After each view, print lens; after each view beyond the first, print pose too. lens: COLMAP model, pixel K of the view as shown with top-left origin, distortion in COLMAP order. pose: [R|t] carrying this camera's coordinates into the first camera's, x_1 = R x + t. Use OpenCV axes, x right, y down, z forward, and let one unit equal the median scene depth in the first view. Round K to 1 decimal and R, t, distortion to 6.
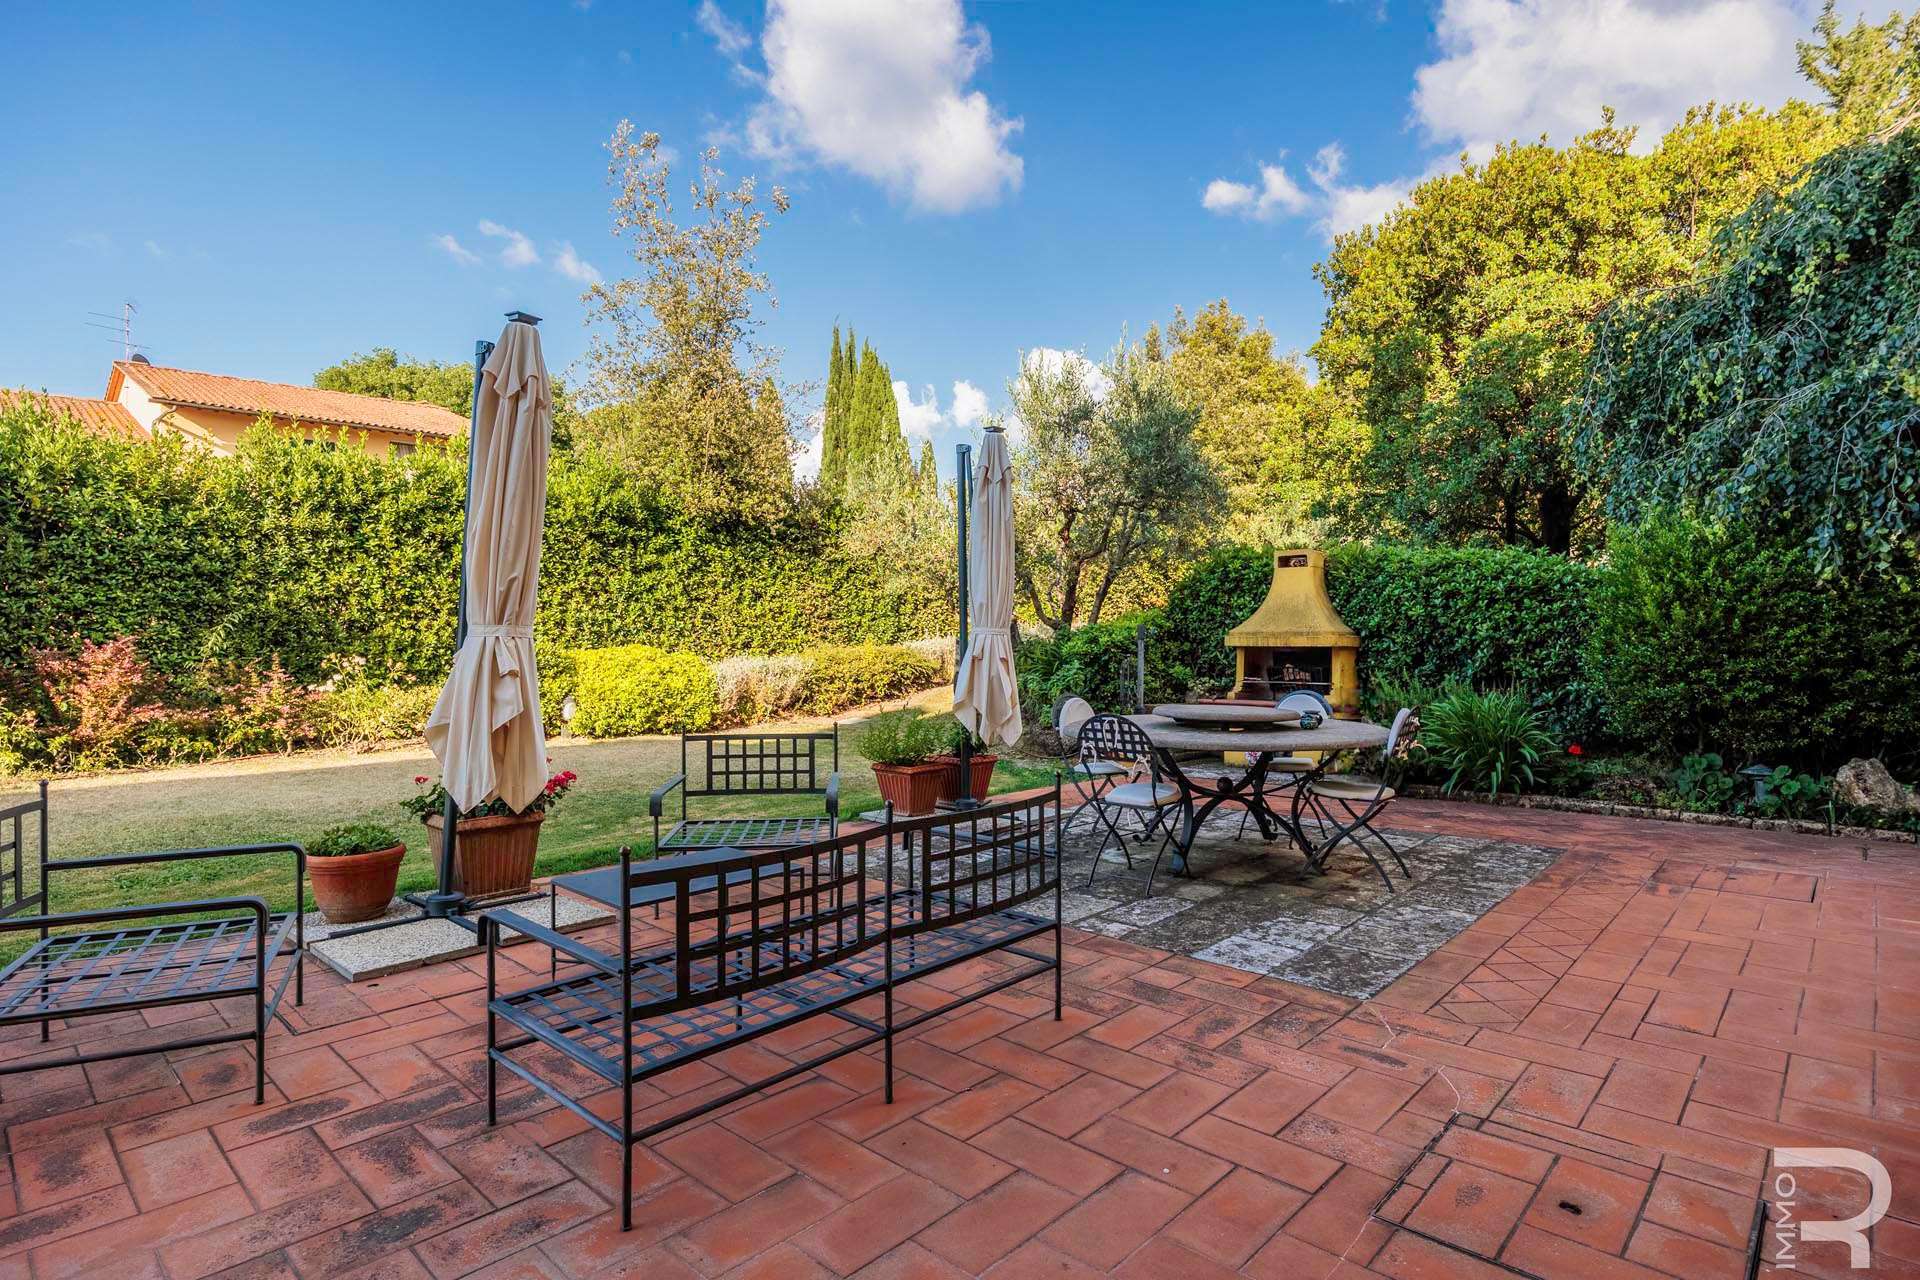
lens RADIAL K [[982.2, 0, 960.0], [0, 982.2, 640.0], [0, 0, 1]] dist [-0.004898, -0.001677]
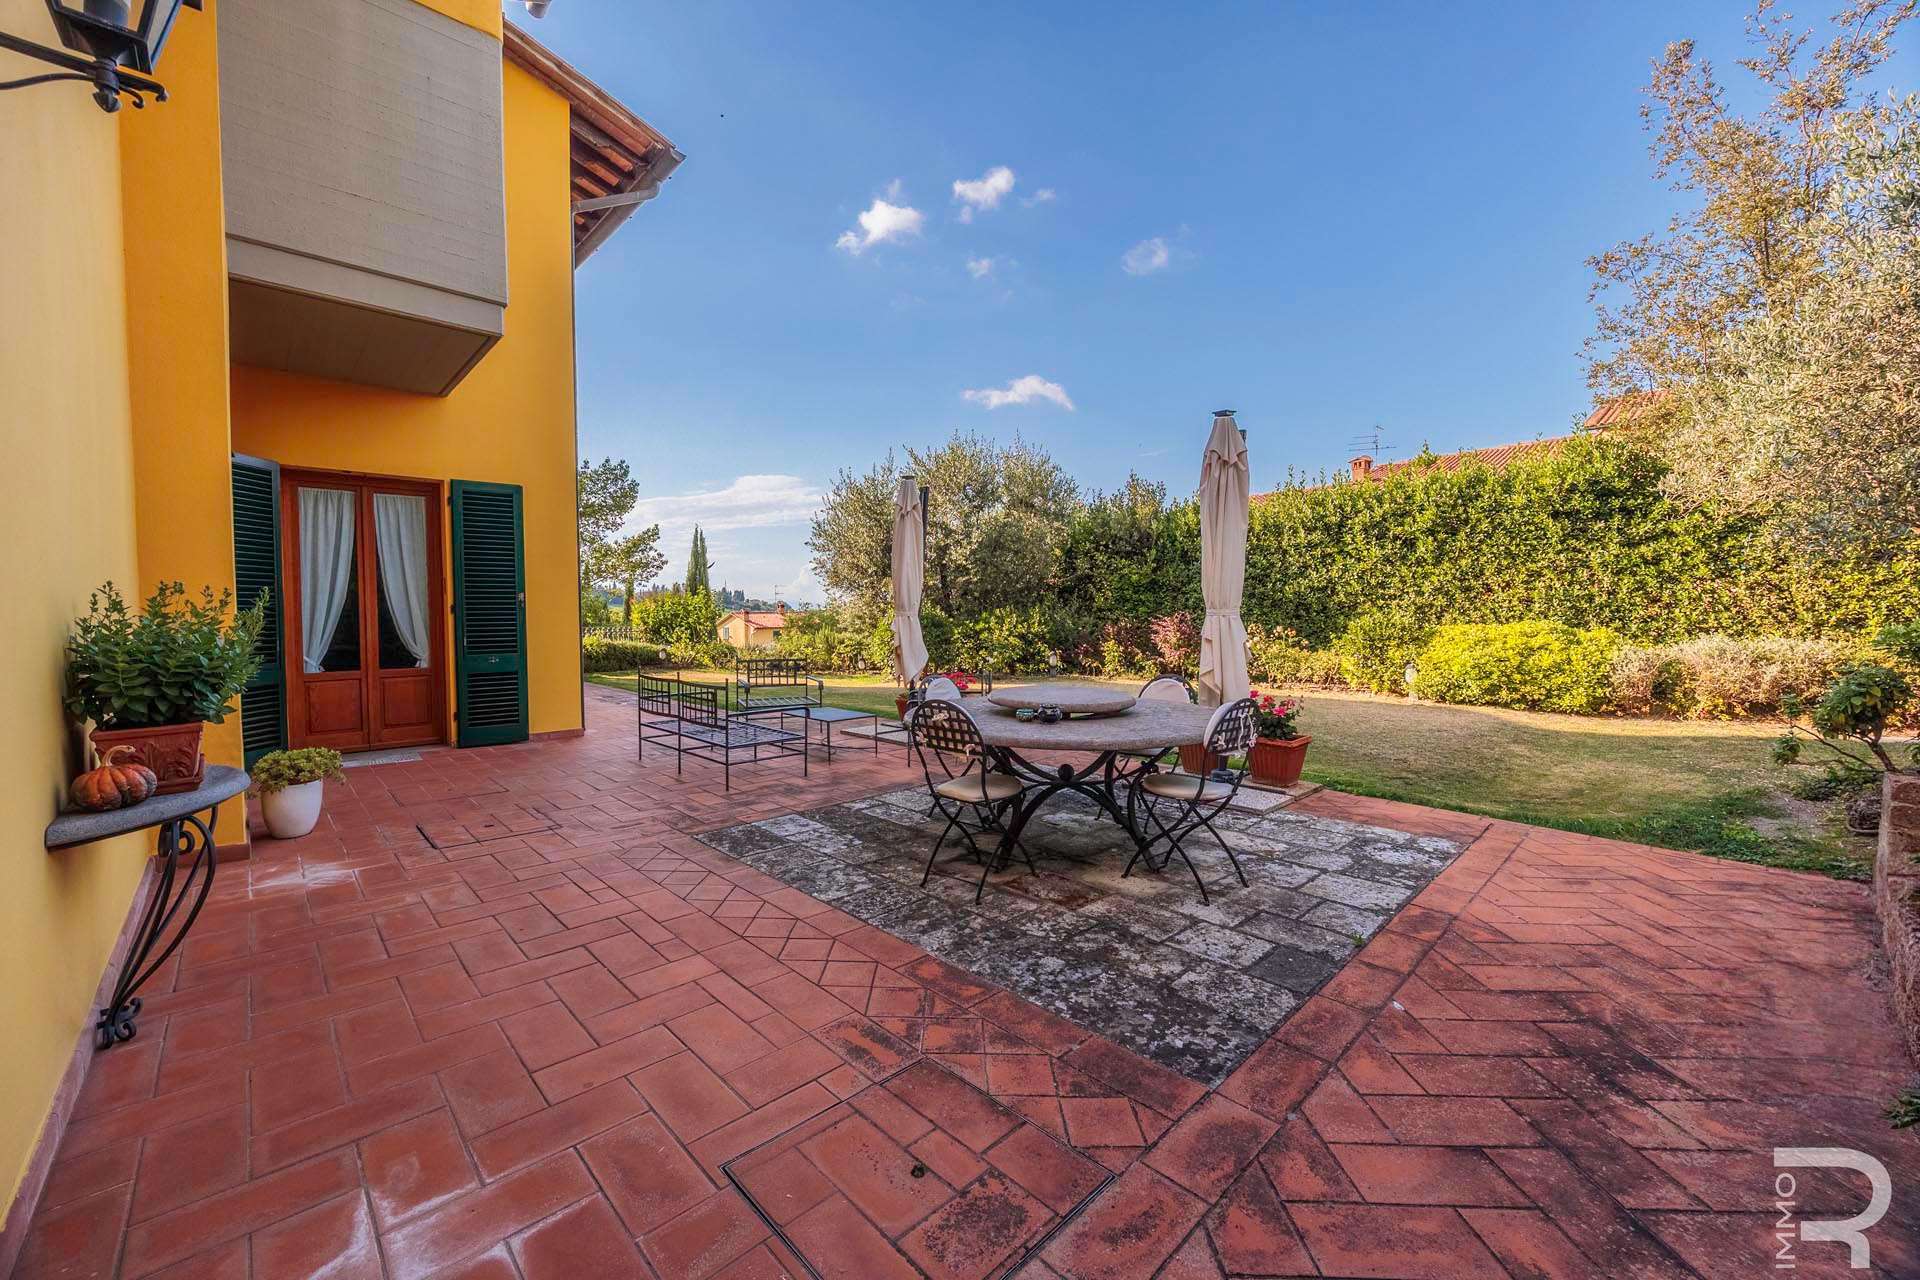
lens RADIAL K [[743.0, 0, 960.0], [0, 743.0, 640.0], [0, 0, 1]] dist [0.017640, -0.000017]
pose [[-0.057043, 0.040287, -0.997559, 1.281606], [0.001145, 0.999187, 0.040287, -0.019879], [0.998371, 0.001156, -0.057043, 1.184270]]
